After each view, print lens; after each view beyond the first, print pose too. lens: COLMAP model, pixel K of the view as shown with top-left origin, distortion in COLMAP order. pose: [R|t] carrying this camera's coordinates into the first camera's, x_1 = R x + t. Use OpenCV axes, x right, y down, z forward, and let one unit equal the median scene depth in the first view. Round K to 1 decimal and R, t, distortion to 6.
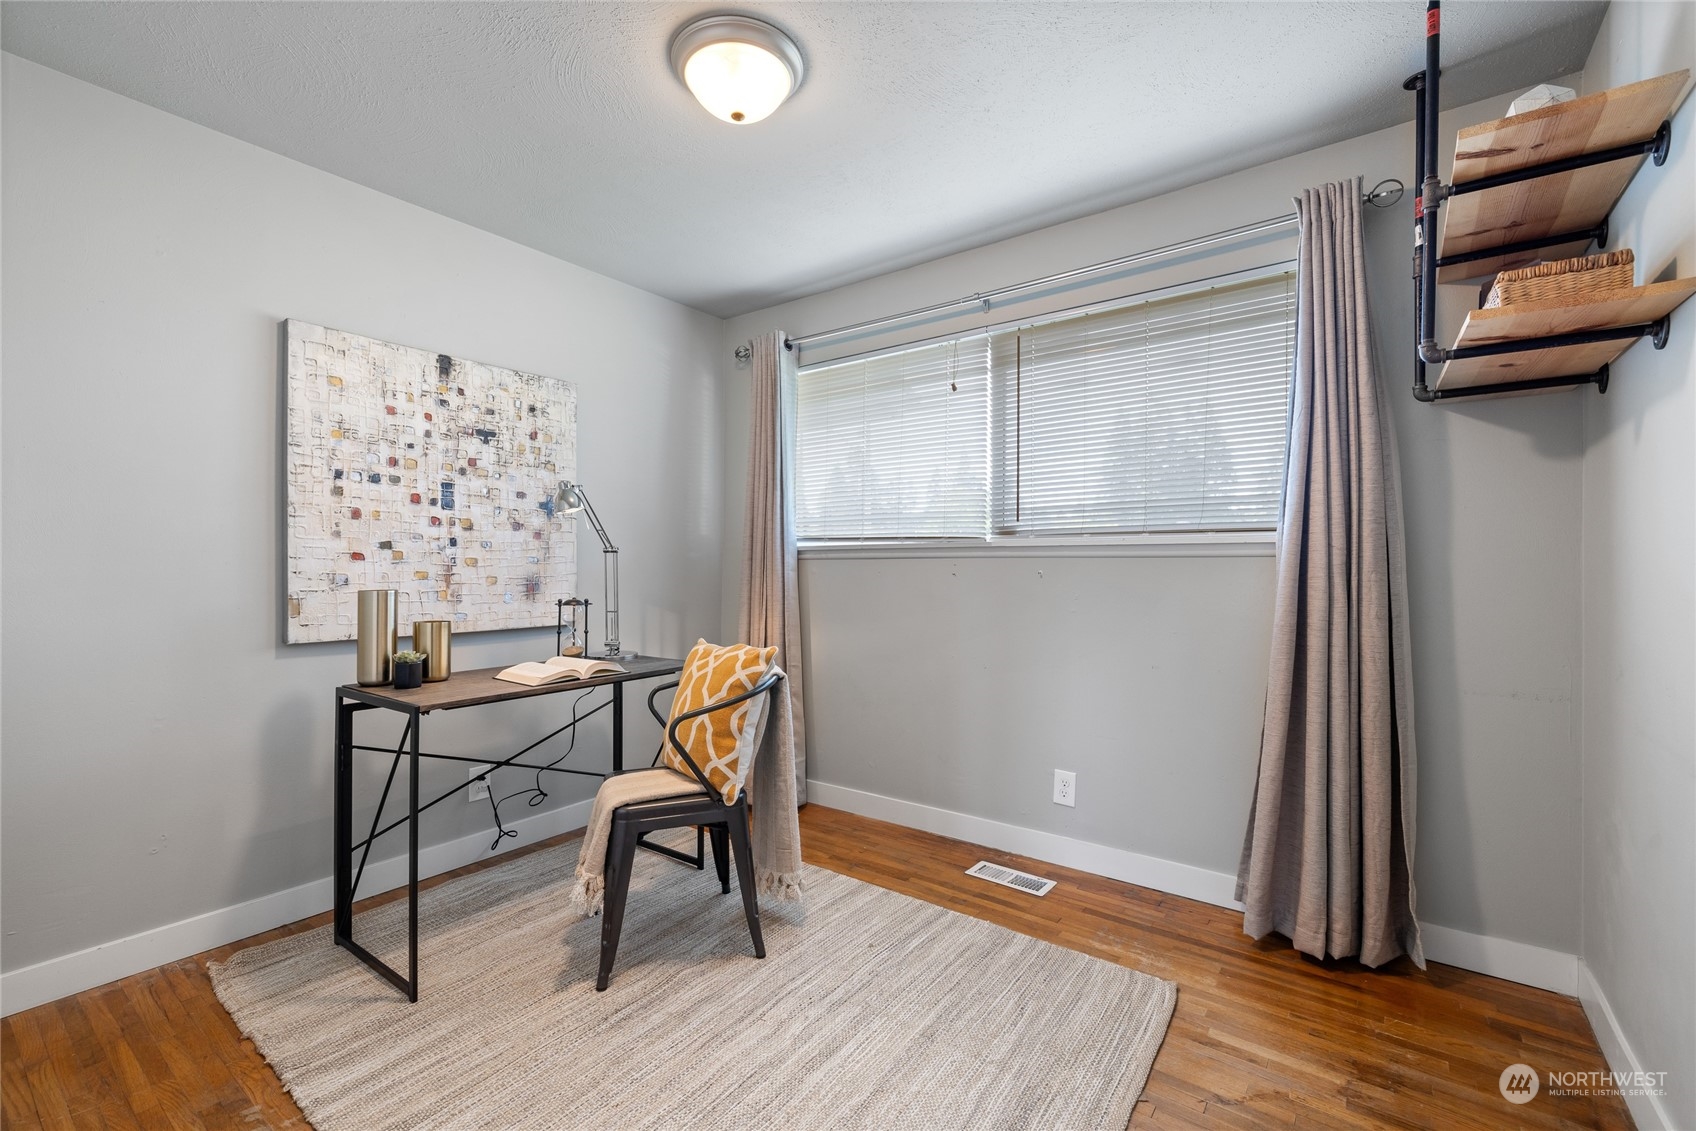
lens RADIAL K [[720.4, 0, 845.6], [0, 720.4, 562.6], [0, 0, 1]] dist [0.001967, -0.000122]
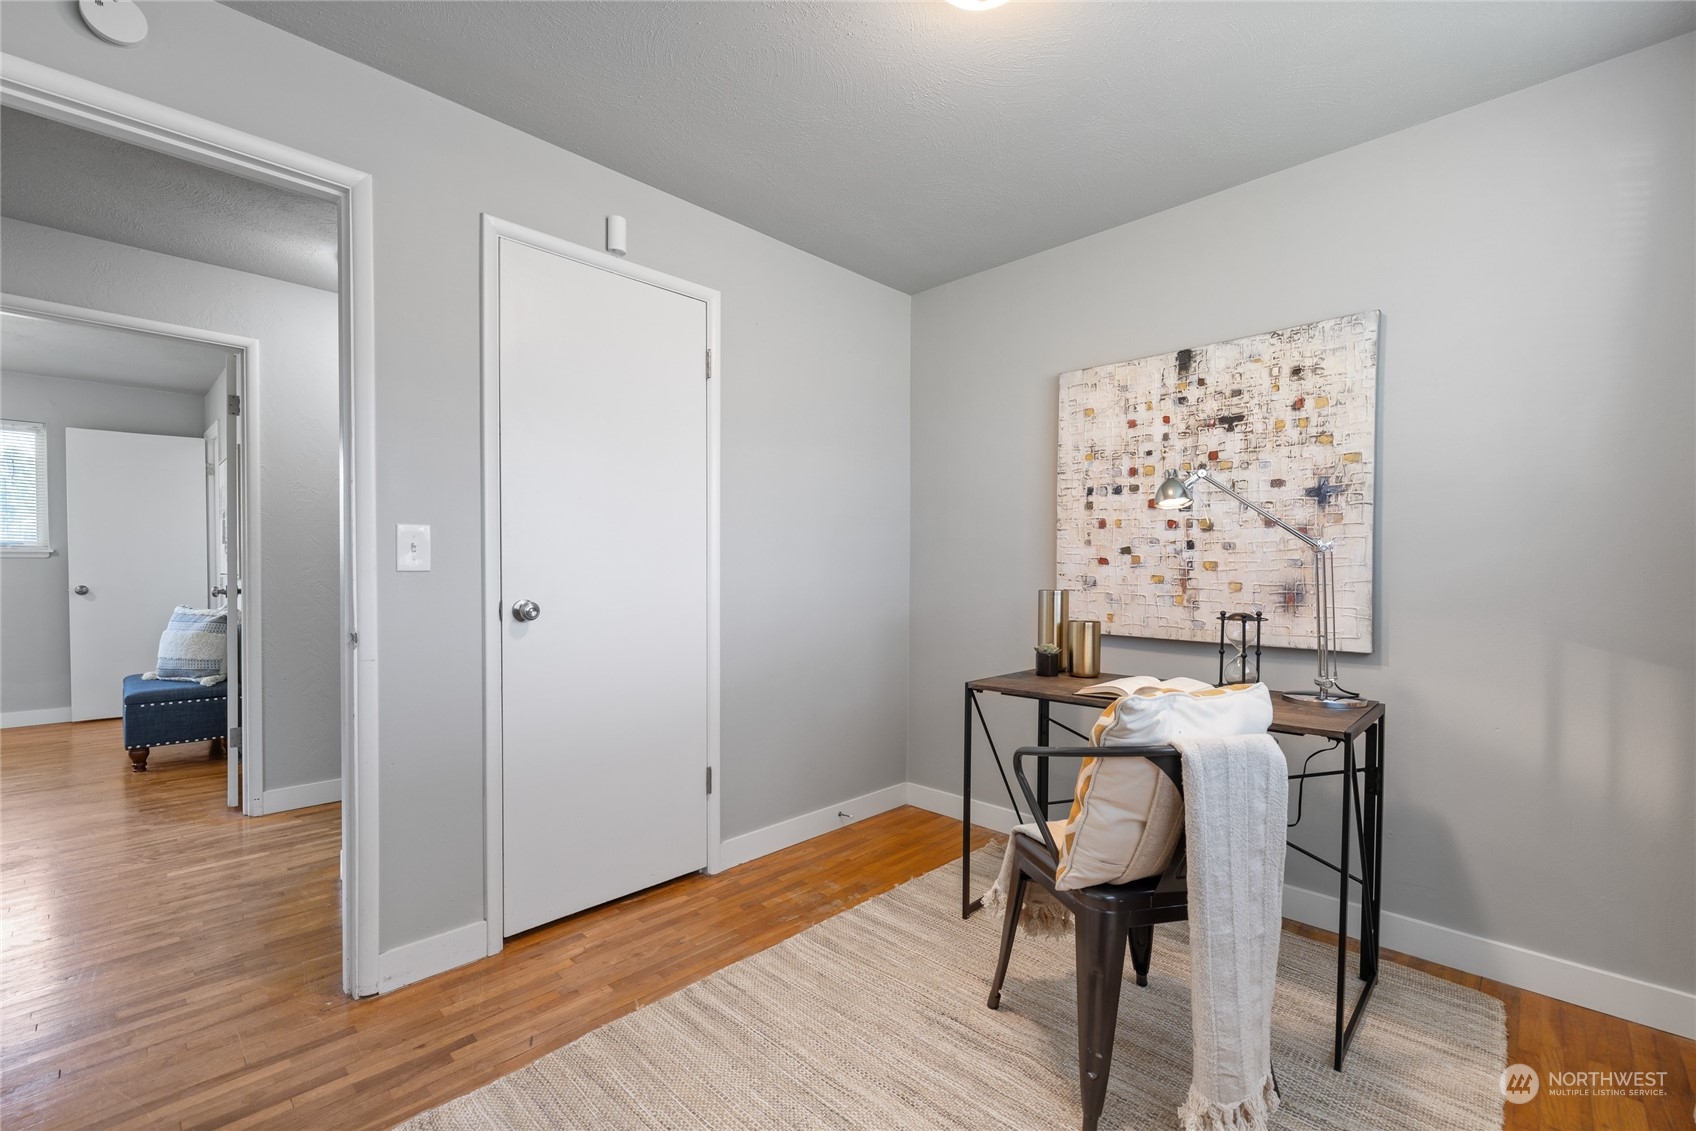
lens RADIAL K [[720.4, 0, 815.3], [0, 720.4, 579.5], [0, 0, 1]] dist [0.001967, -0.000122]
pose [[-0.160378, 0.012334, -0.986979, 0.474400], [-0.003454, 0.999909, 0.013057, 0.006188], [0.987050, 0.005503, -0.160321, 0.675864]]
